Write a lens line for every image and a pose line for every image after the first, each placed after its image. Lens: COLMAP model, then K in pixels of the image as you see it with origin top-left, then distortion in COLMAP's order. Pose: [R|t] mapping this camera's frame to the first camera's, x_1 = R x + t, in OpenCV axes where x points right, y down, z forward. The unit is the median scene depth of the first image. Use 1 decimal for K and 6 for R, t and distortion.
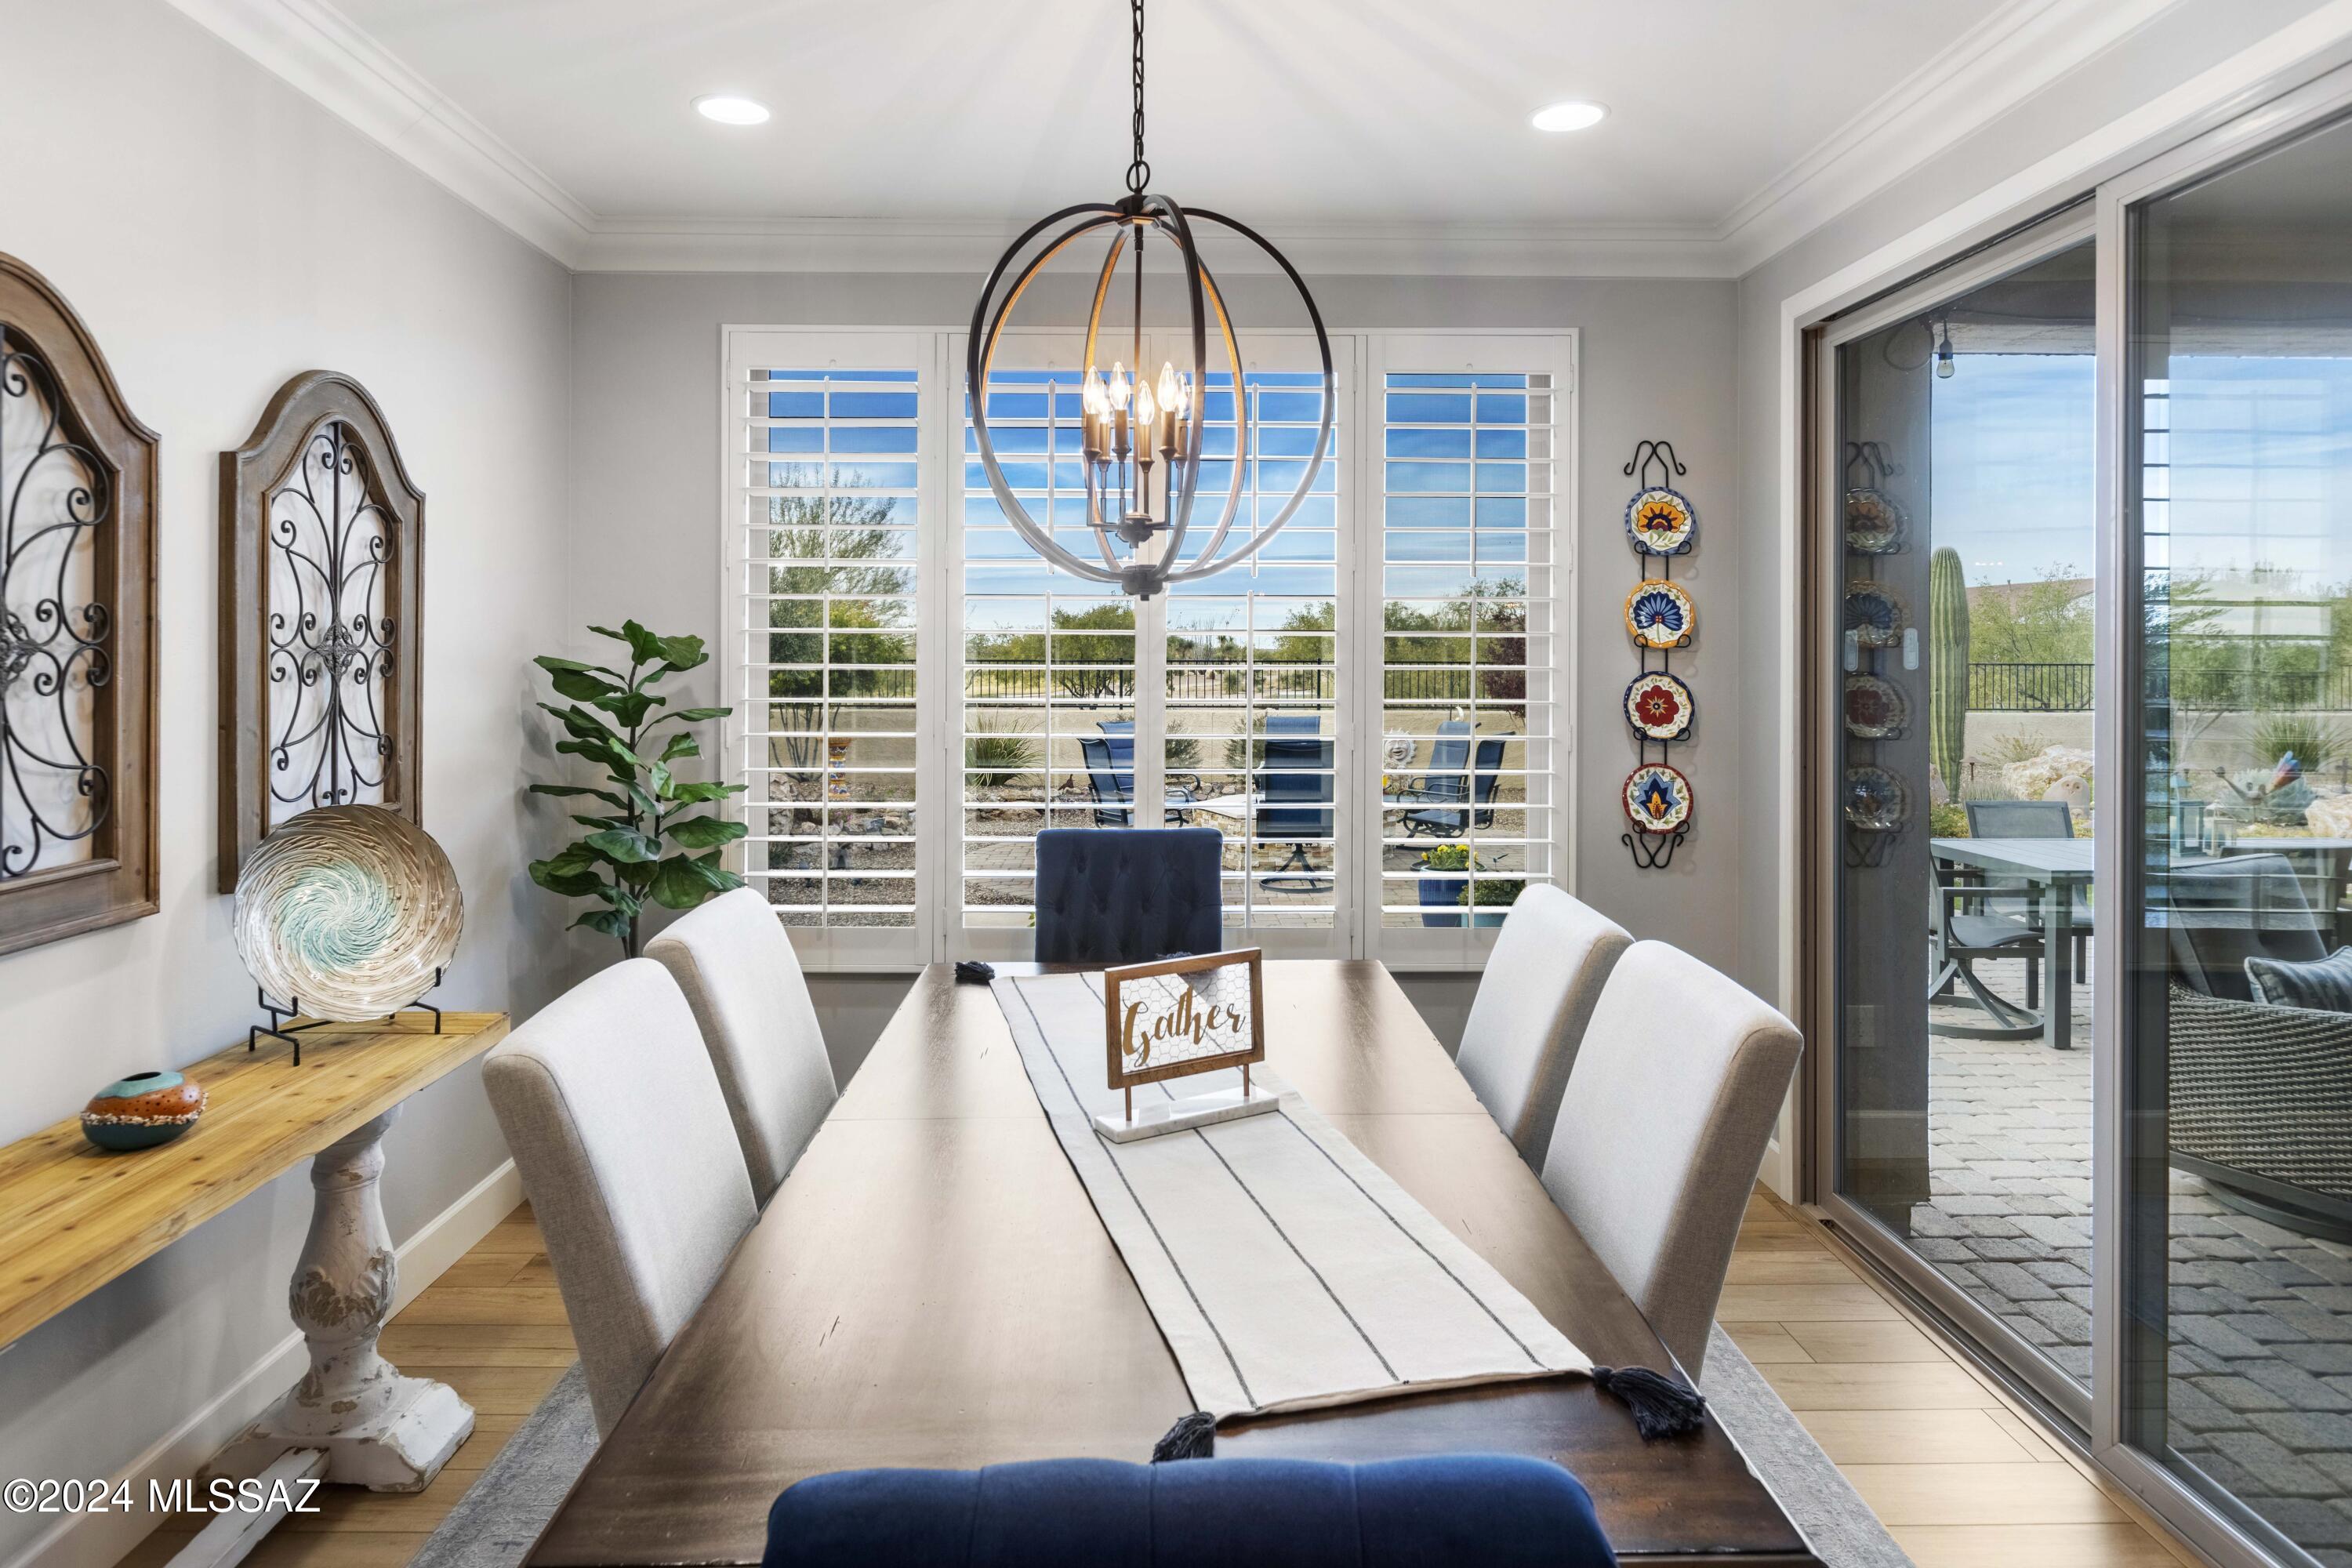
lens RADIAL K [[1403.9, 0, 1175.0], [0, 1403.9, 652.4], [0, 0, 1]] dist [0.021102, -0.000249]
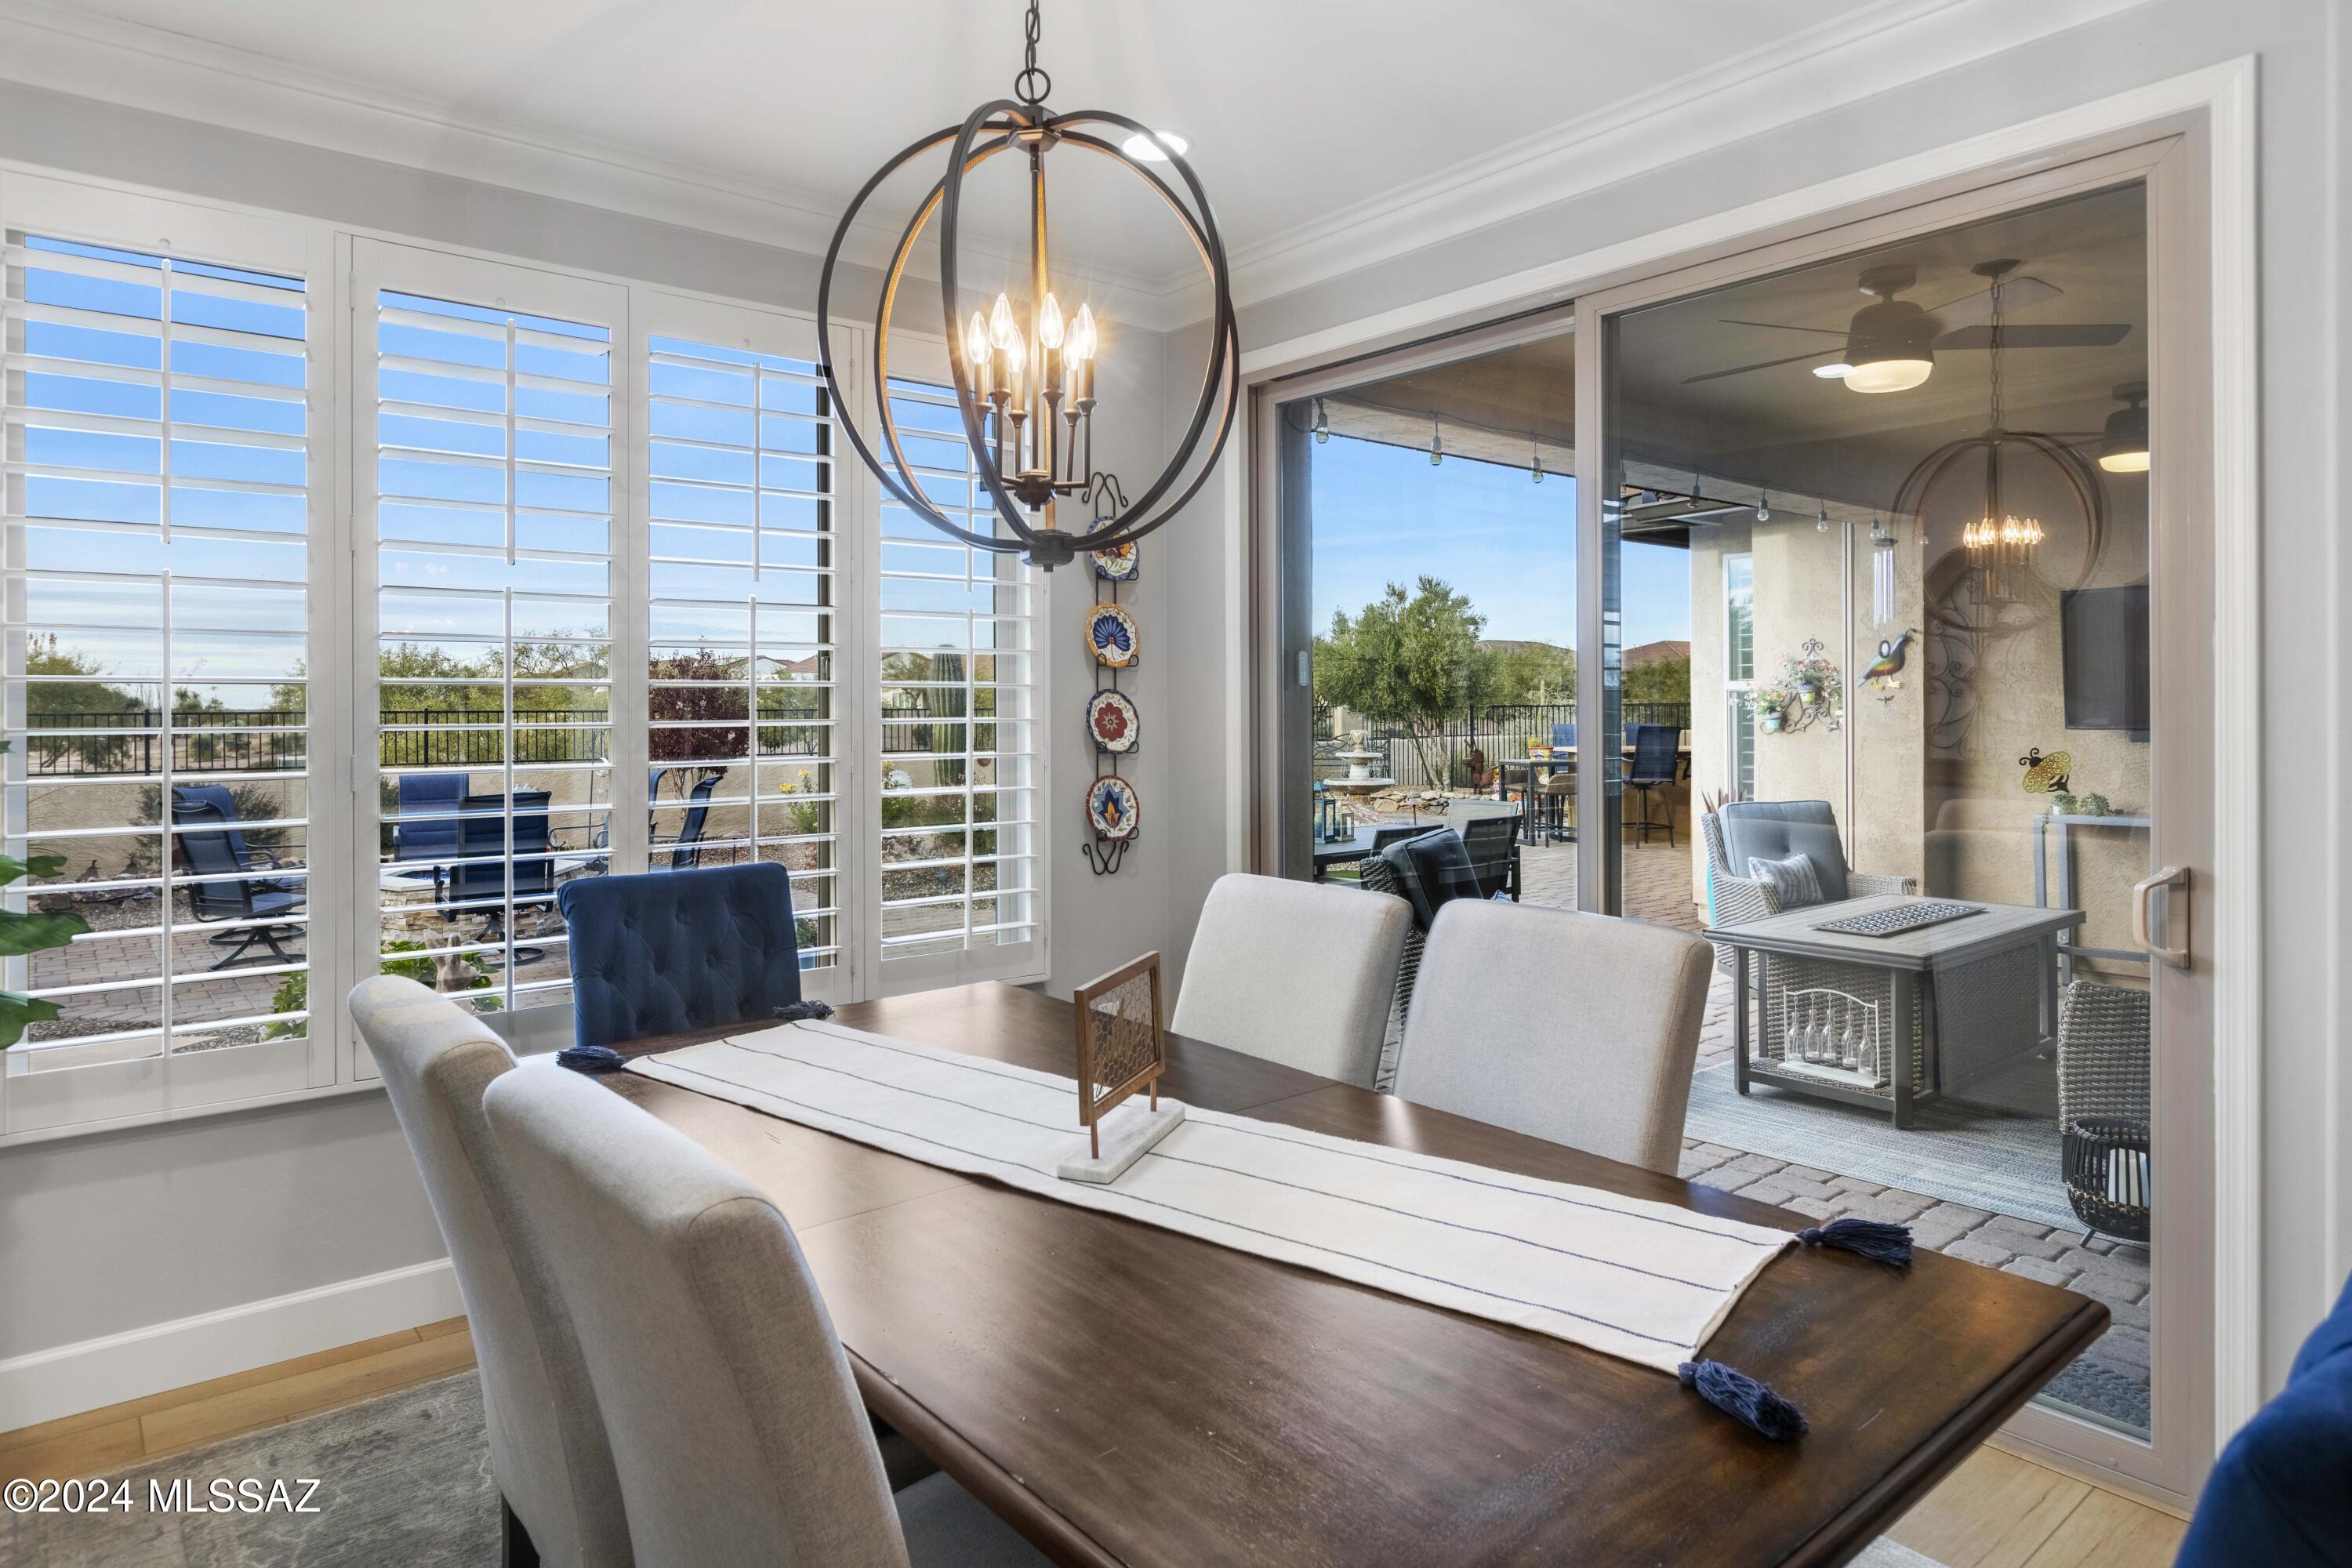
lens RADIAL K [[1379.4, 0, 1175.1], [0, 1379.4, 708.8], [0, 0, 1]] dist [-0.001932, -0.000479]
pose [[0.780795, -0.010987, 0.624691, -0.272805], [0.011116, 0.999931, 0.003693, 0.025121], [-0.624689, 0.004061, 0.780863, 0.154037]]
